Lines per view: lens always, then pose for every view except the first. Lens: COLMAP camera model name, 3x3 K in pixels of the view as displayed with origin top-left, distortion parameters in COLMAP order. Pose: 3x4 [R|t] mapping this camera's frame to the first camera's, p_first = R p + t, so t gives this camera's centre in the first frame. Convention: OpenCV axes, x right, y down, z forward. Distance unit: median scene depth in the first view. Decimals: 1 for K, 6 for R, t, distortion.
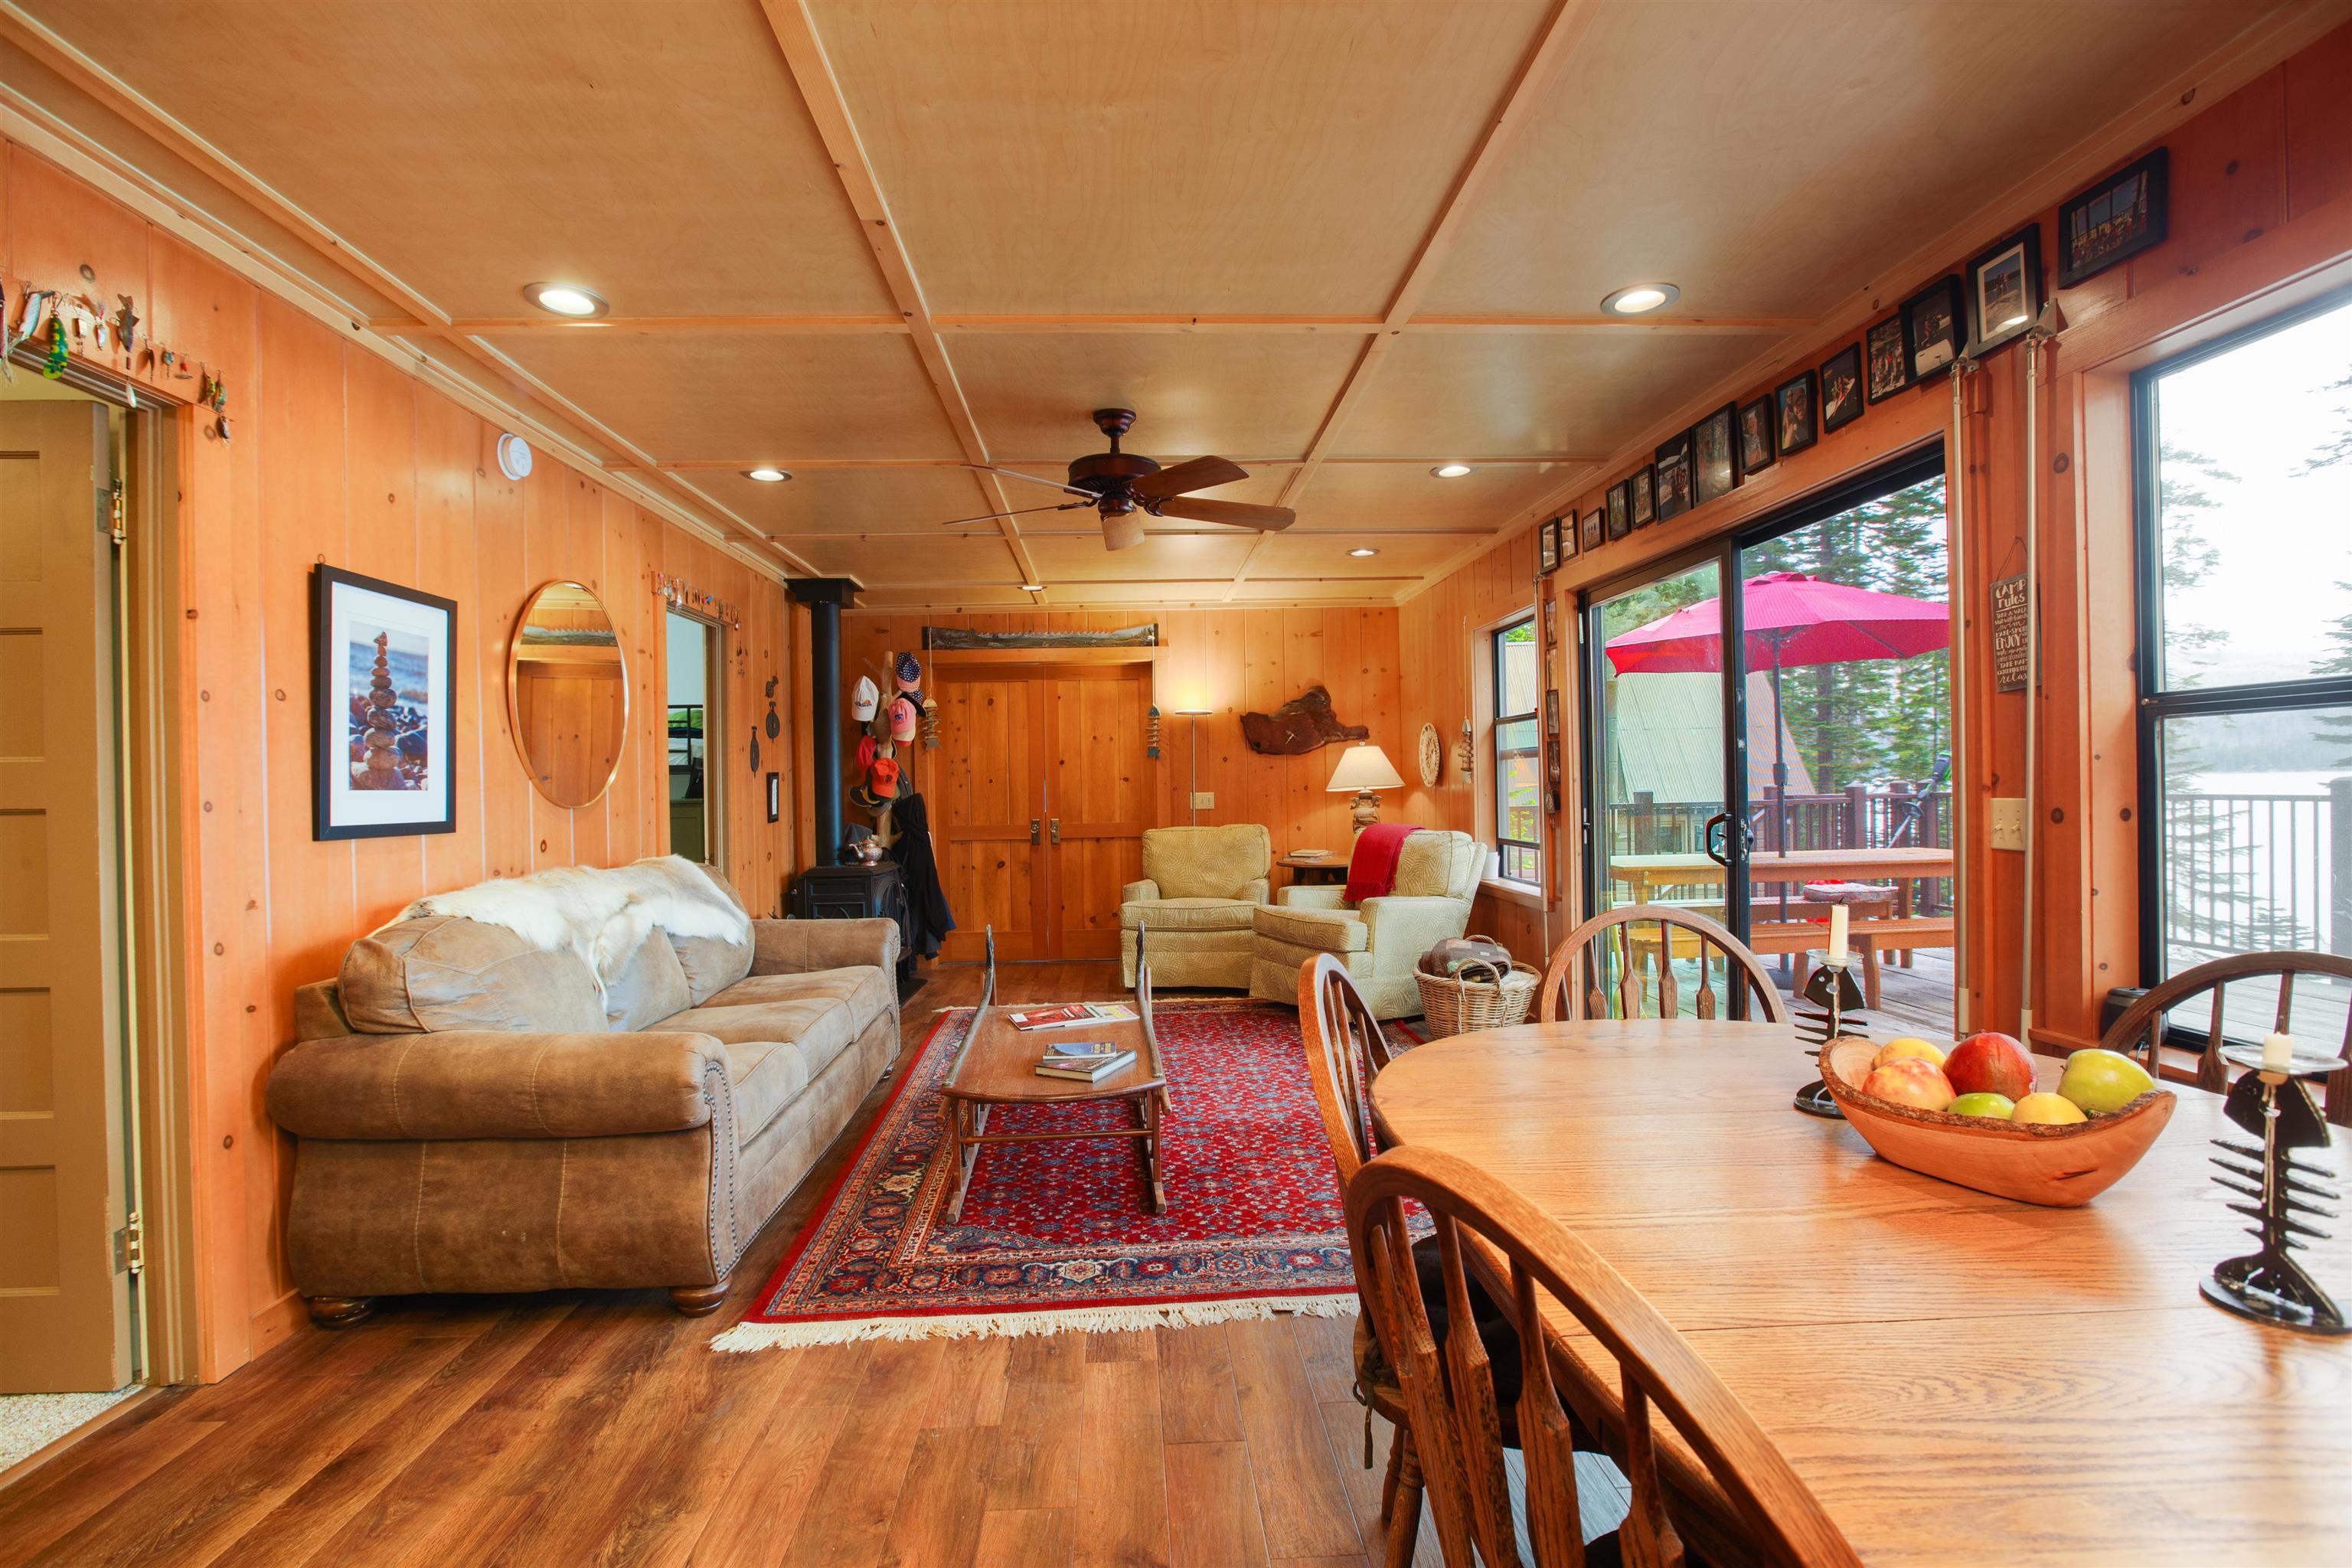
lens RADIAL K [[1134.9, 0, 1186.4], [0, 1134.9, 746.8], [0, 0, 1]] dist [-0.065218, 0.029172]
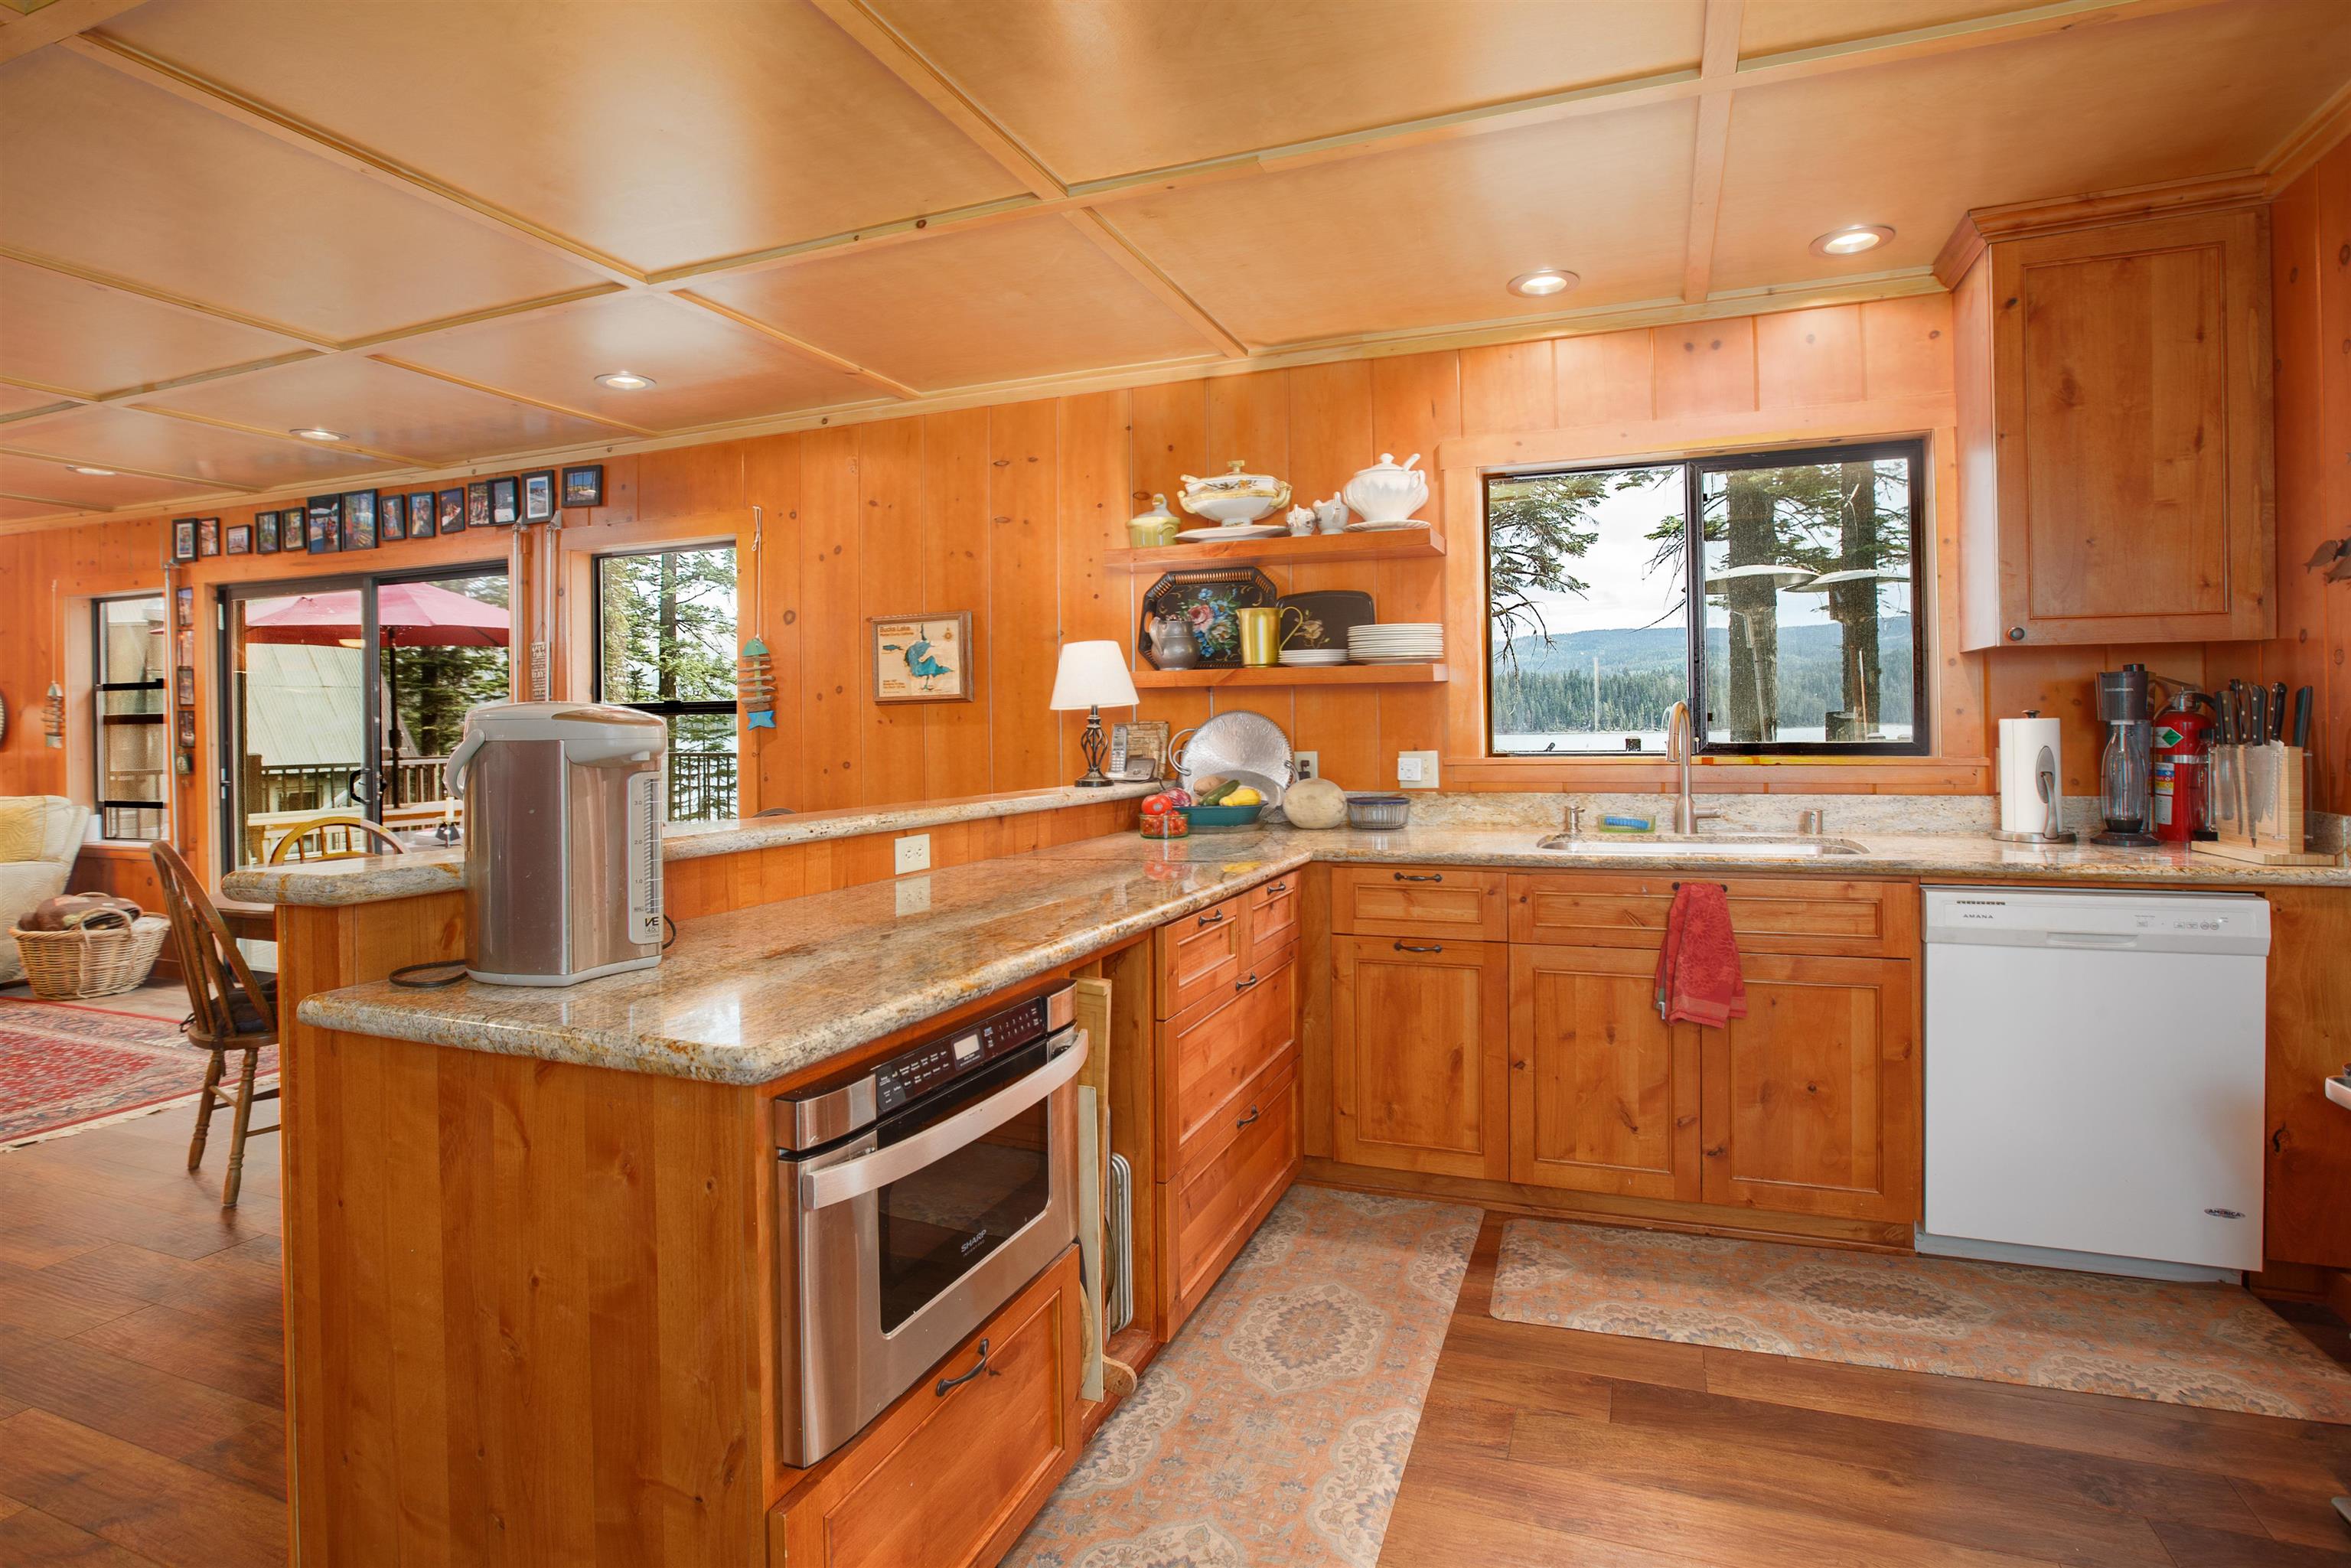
lens RADIAL K [[1134.4, 0, 1185.9], [0, 1134.4, 746.9], [0, 0, 1]] dist [-0.065218, 0.029172]
pose [[0.434592, -0.009138, 0.900581, -0.251790], [-0.023598, 0.999490, 0.021529, -0.017996], [-0.900318, -0.030608, 0.434154, -0.424215]]
